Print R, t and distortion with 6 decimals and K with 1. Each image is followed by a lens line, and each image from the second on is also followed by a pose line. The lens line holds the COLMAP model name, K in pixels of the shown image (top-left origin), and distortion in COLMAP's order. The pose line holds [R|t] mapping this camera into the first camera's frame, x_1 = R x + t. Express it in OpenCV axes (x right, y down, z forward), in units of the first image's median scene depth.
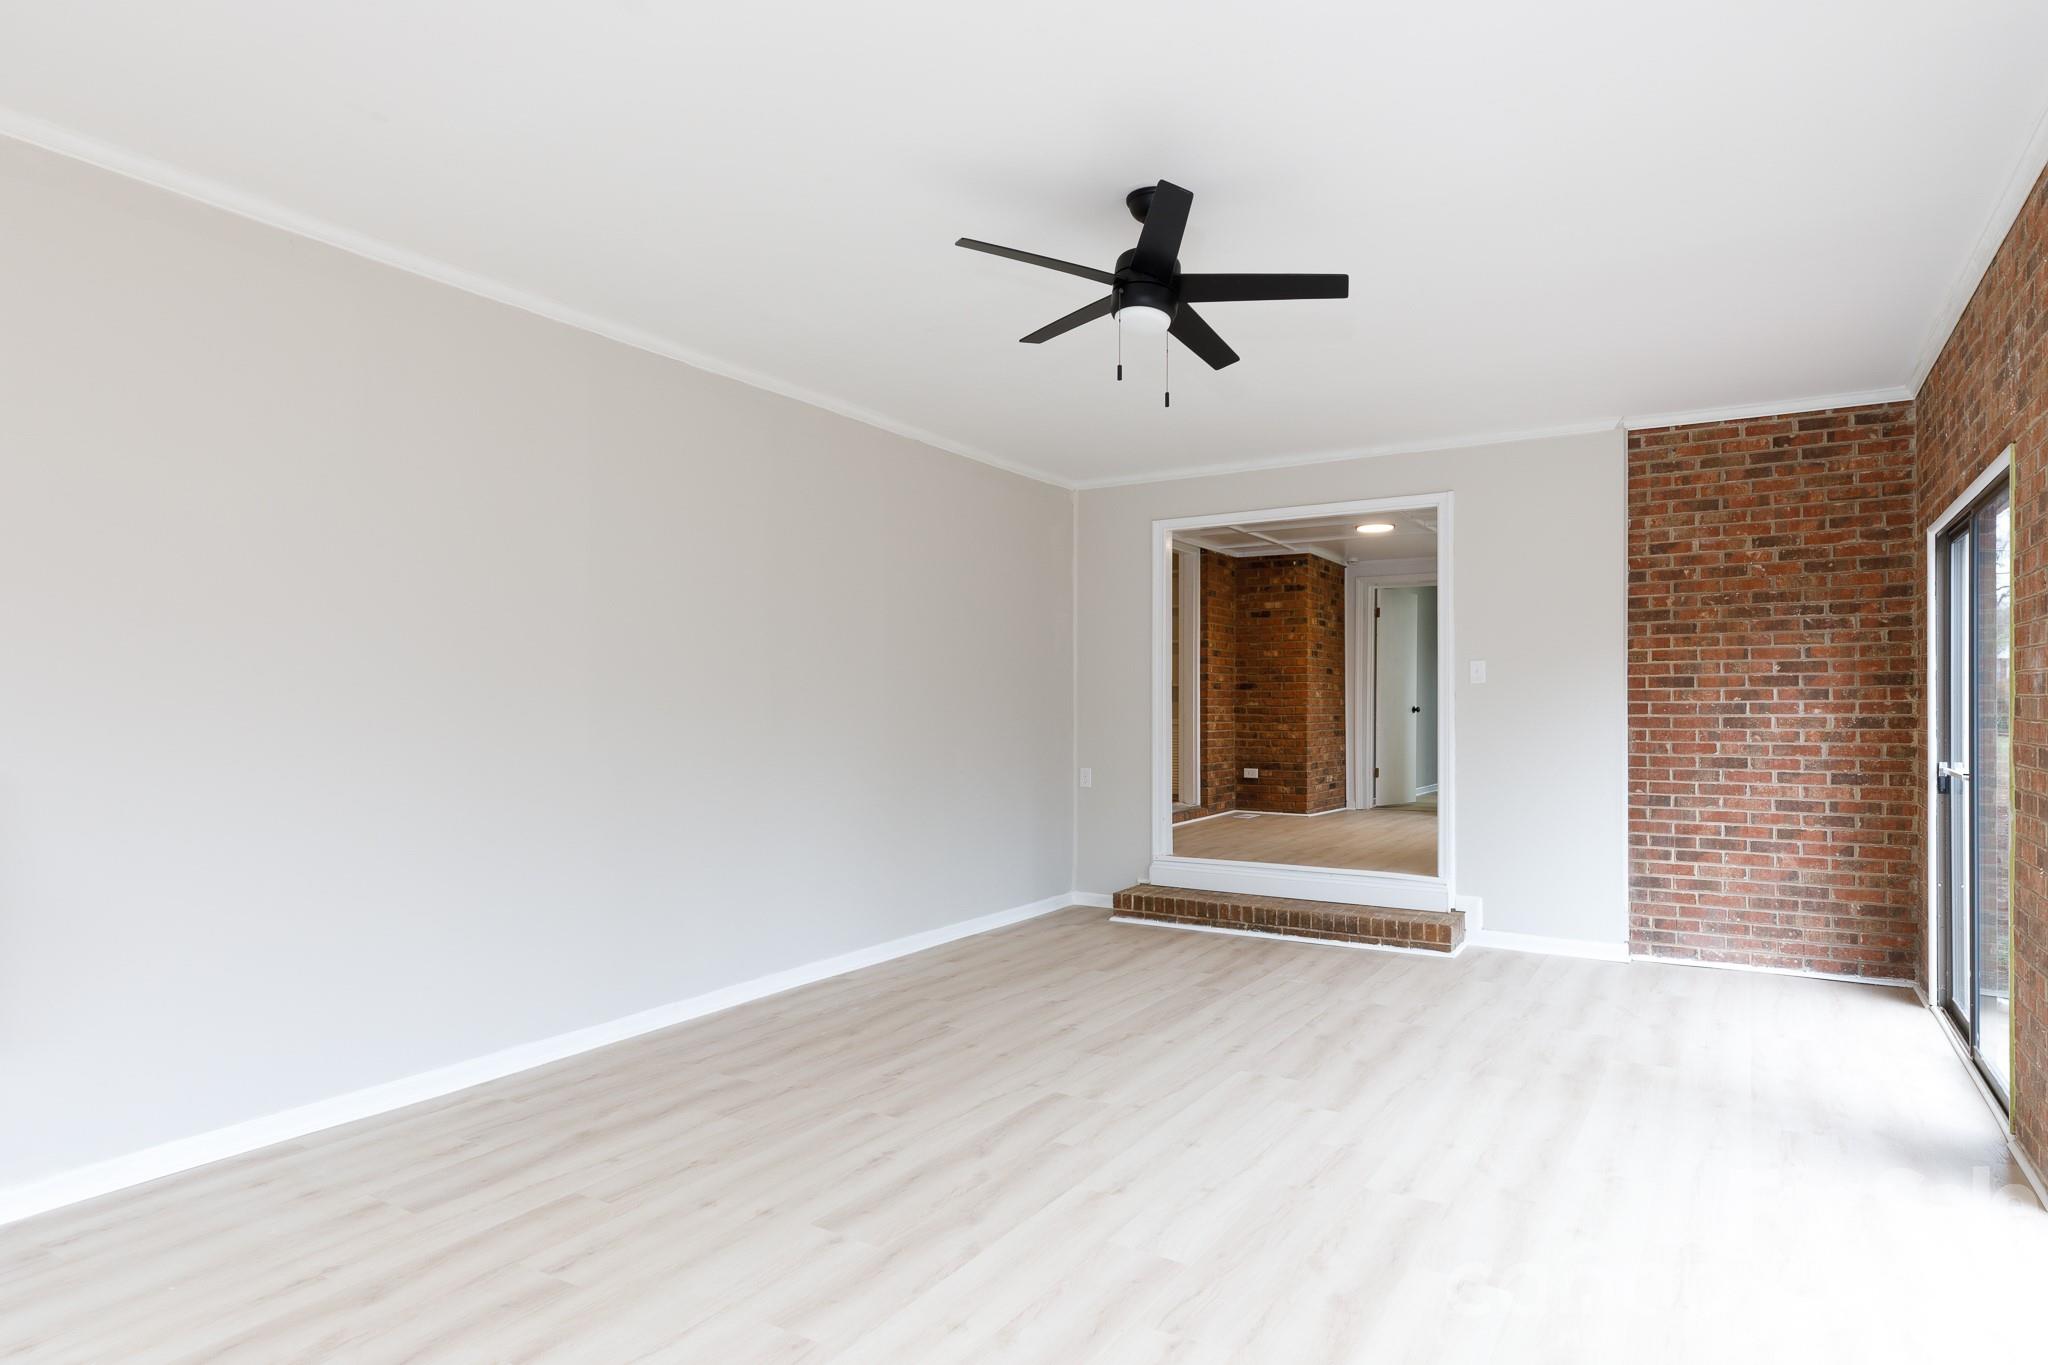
lens RADIAL K [[1157.2, 0, 1021.6], [0, 1157.2, 693.1], [0, 0, 1]] dist [-0.002809, -0.000180]
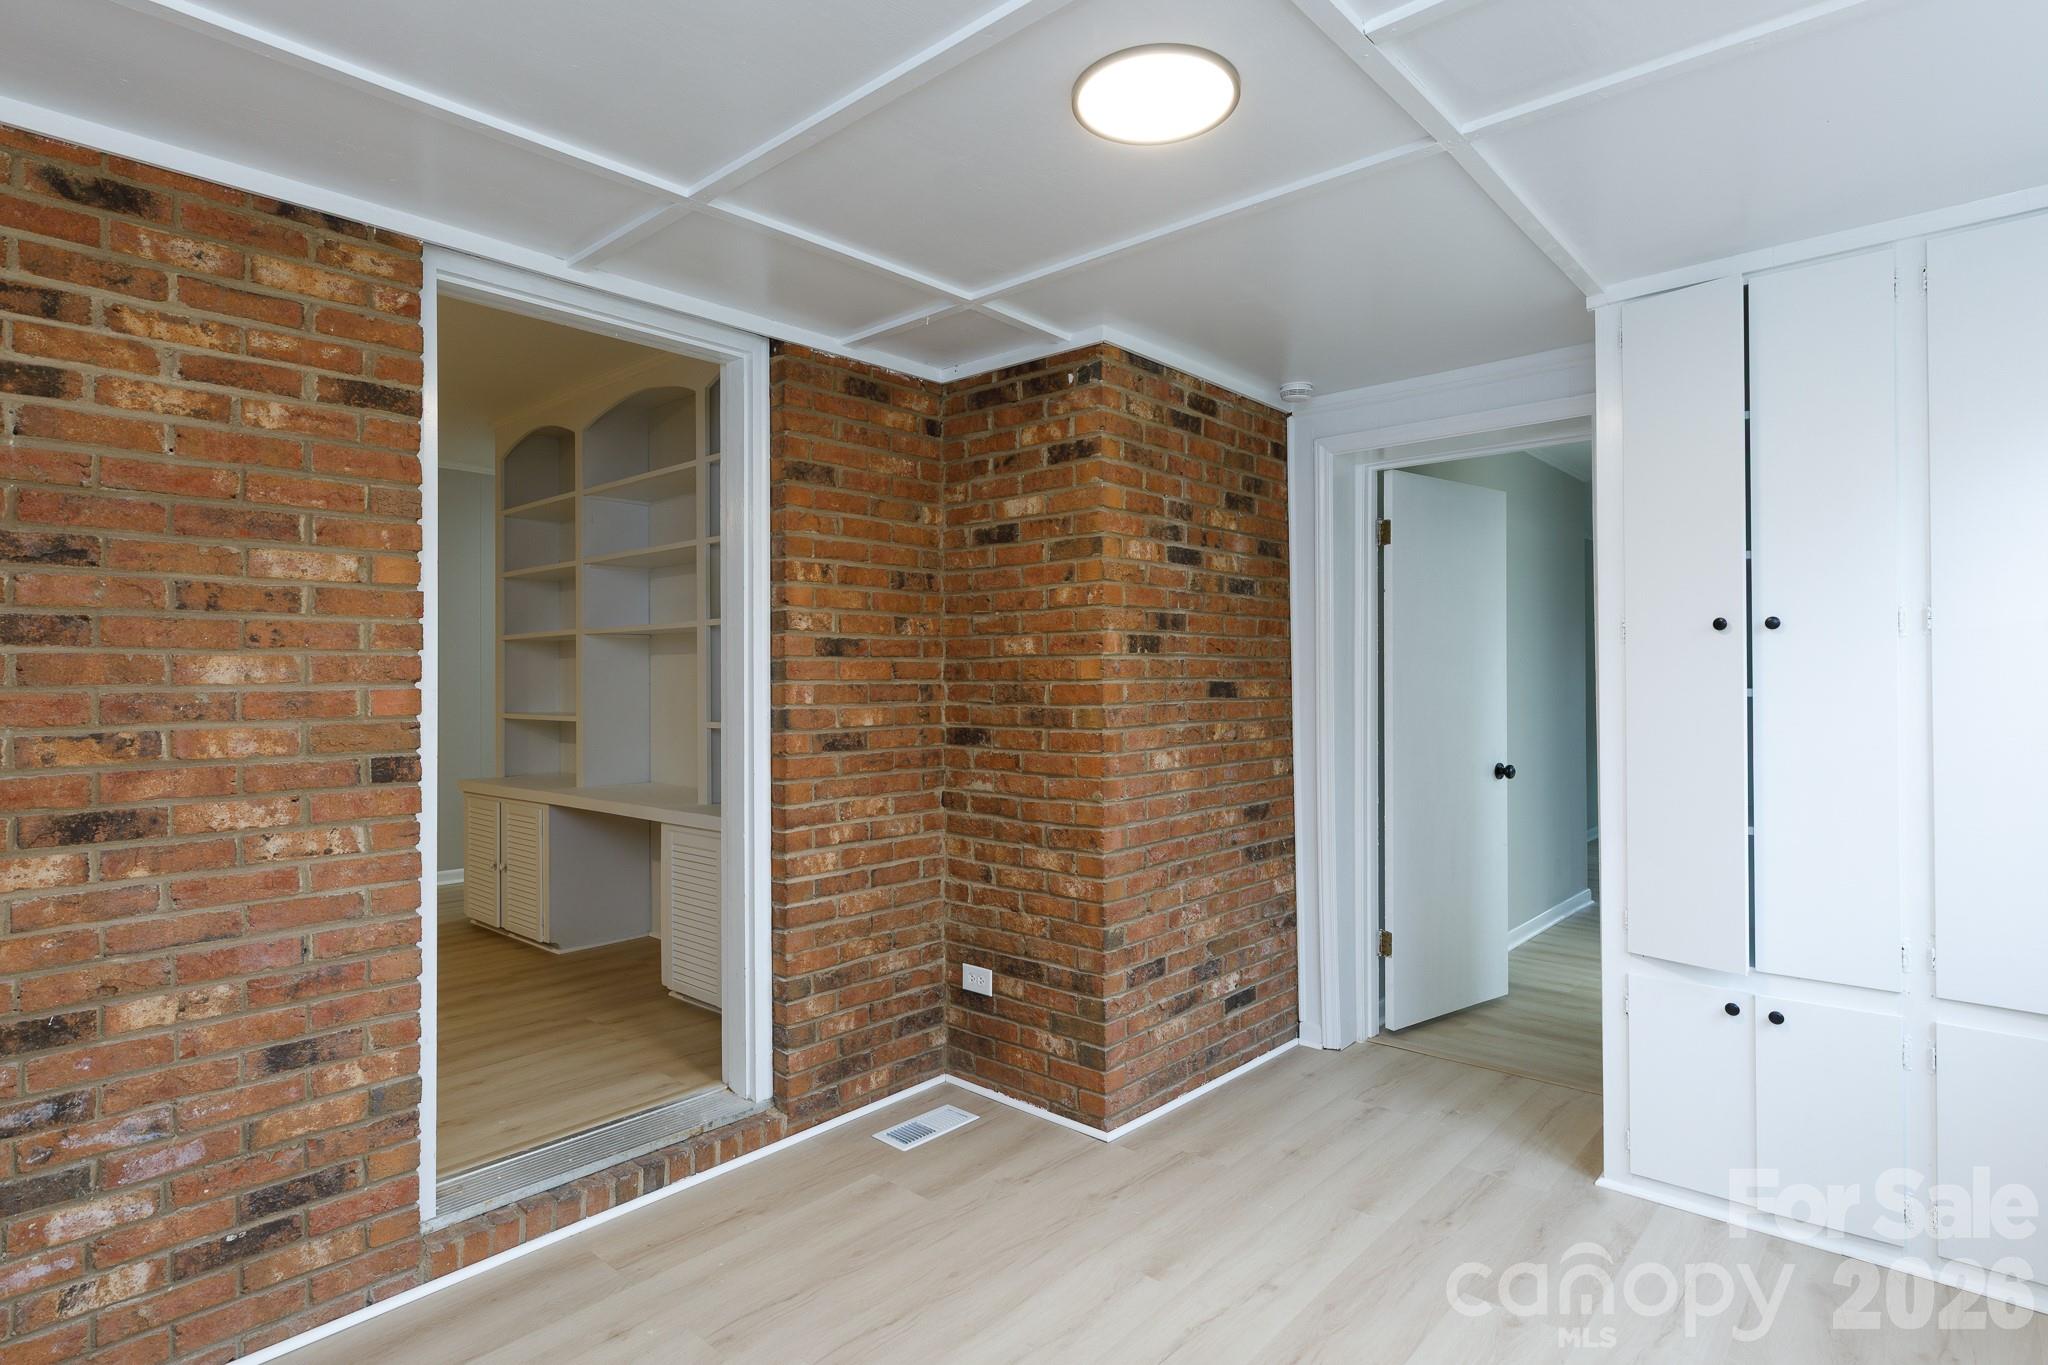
lens RADIAL K [[1074.2, 0, 1032.2], [0, 1074.2, 669.2], [0, 0, 1]] dist [0.019218, 0.000279]
pose [[0.986279, -0.011031, -0.164718, 0.272016], [0.010772, 0.999939, -0.002462, -0.025992], [0.164735, 0.000654, 0.986338, 0.677856]]
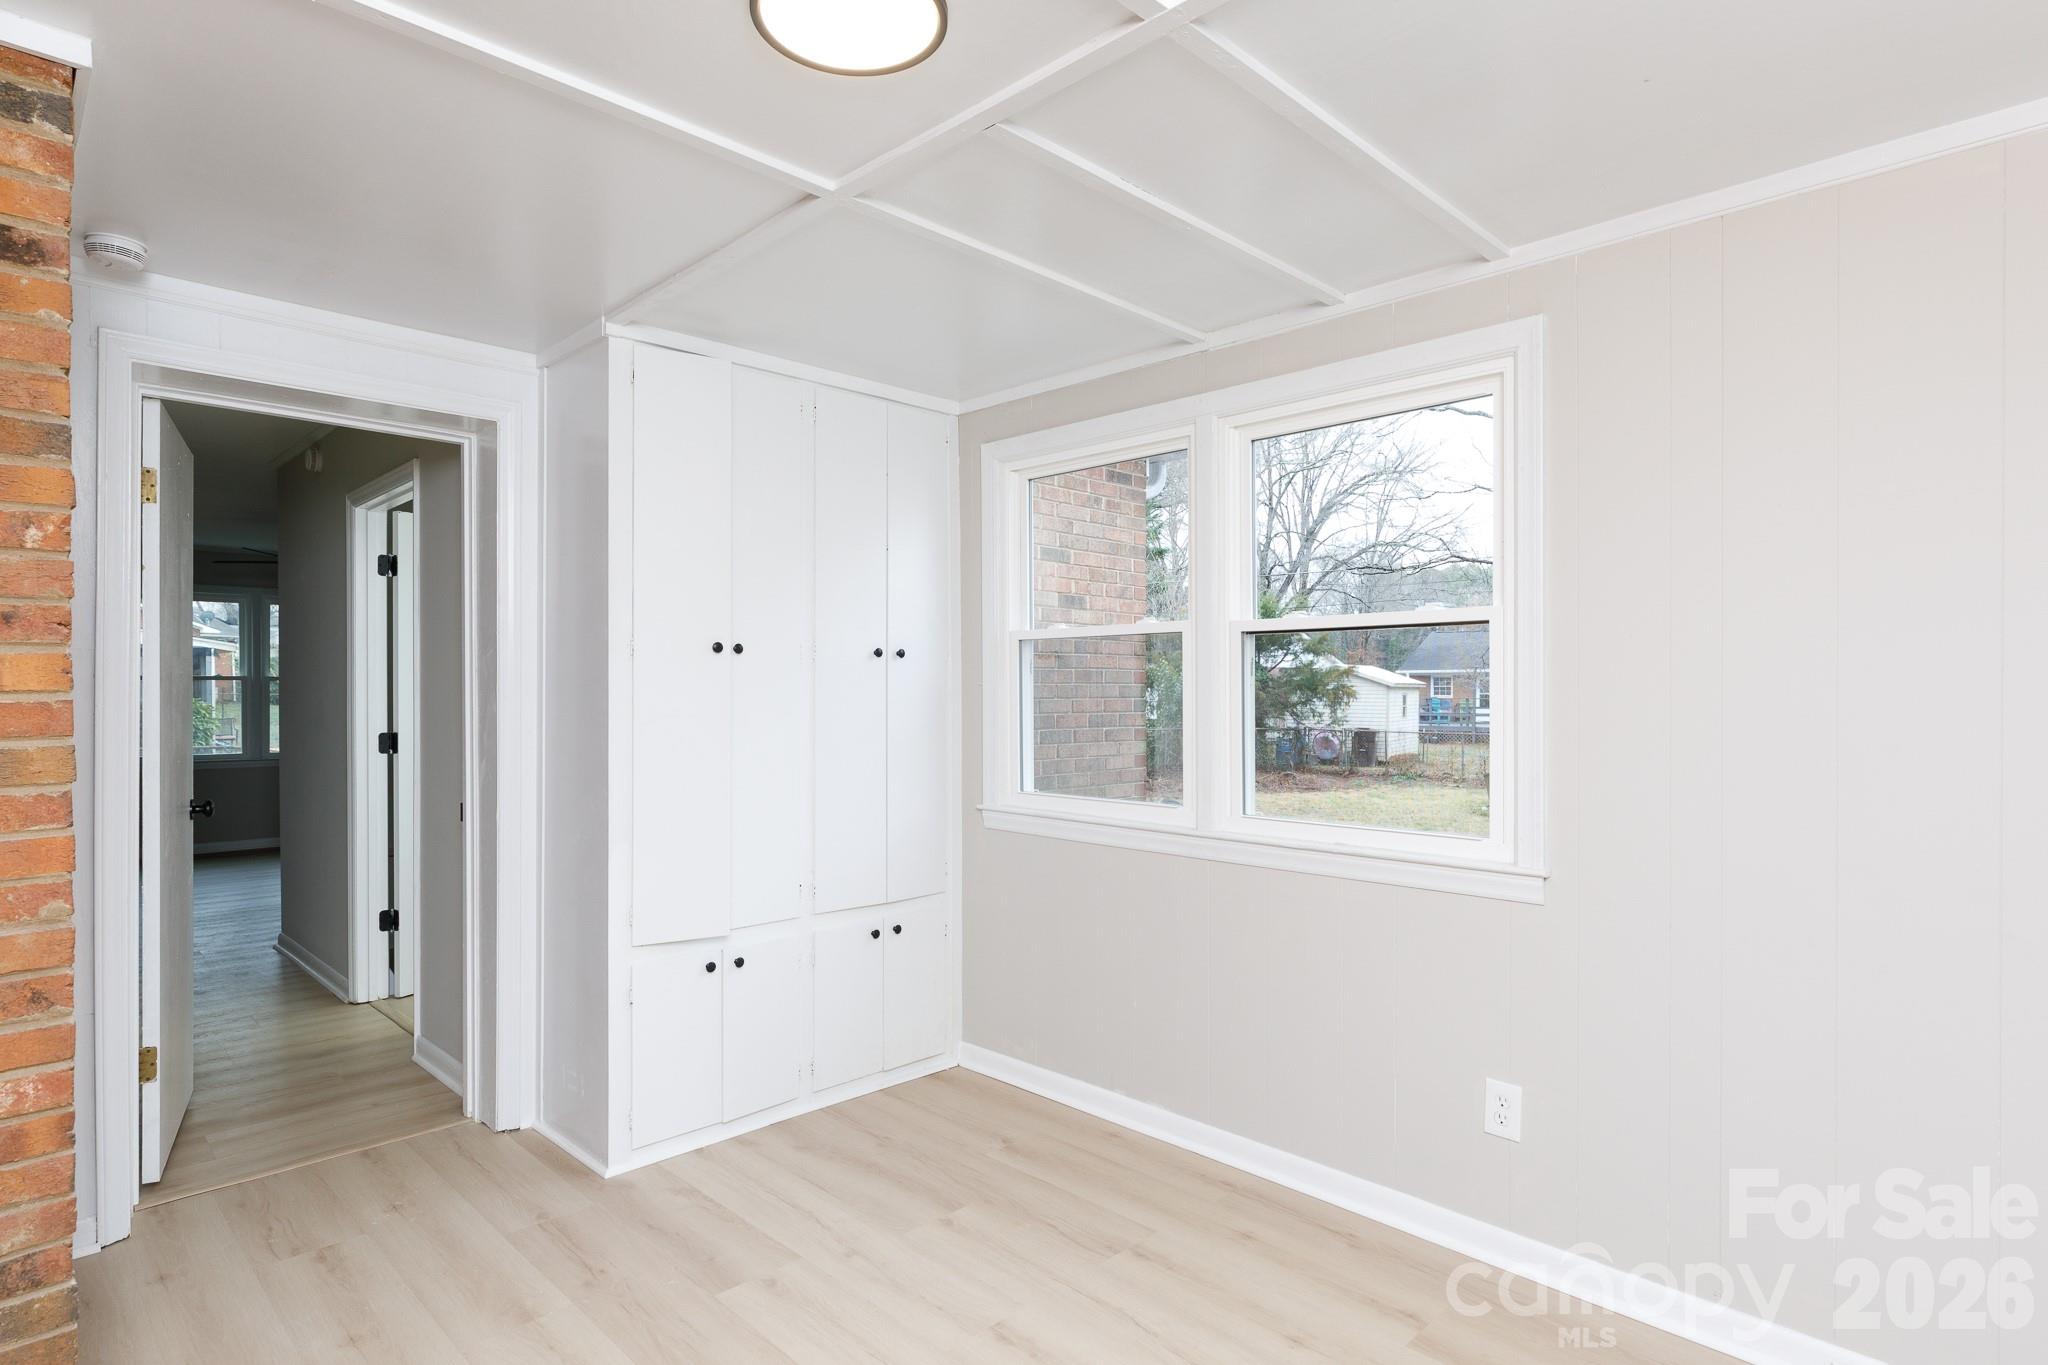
lens RADIAL K [[1084.8, 0, 1025.7], [0, 1084.8, 689.9], [0, 0, 1]] dist [0.001700, 0.000431]
pose [[0.223787, -0.005257, 0.974624, 0.112685], [-0.008462, 0.999937, 0.007337, -0.026358], [-0.974601, -0.009890, 0.223729, 0.801495]]
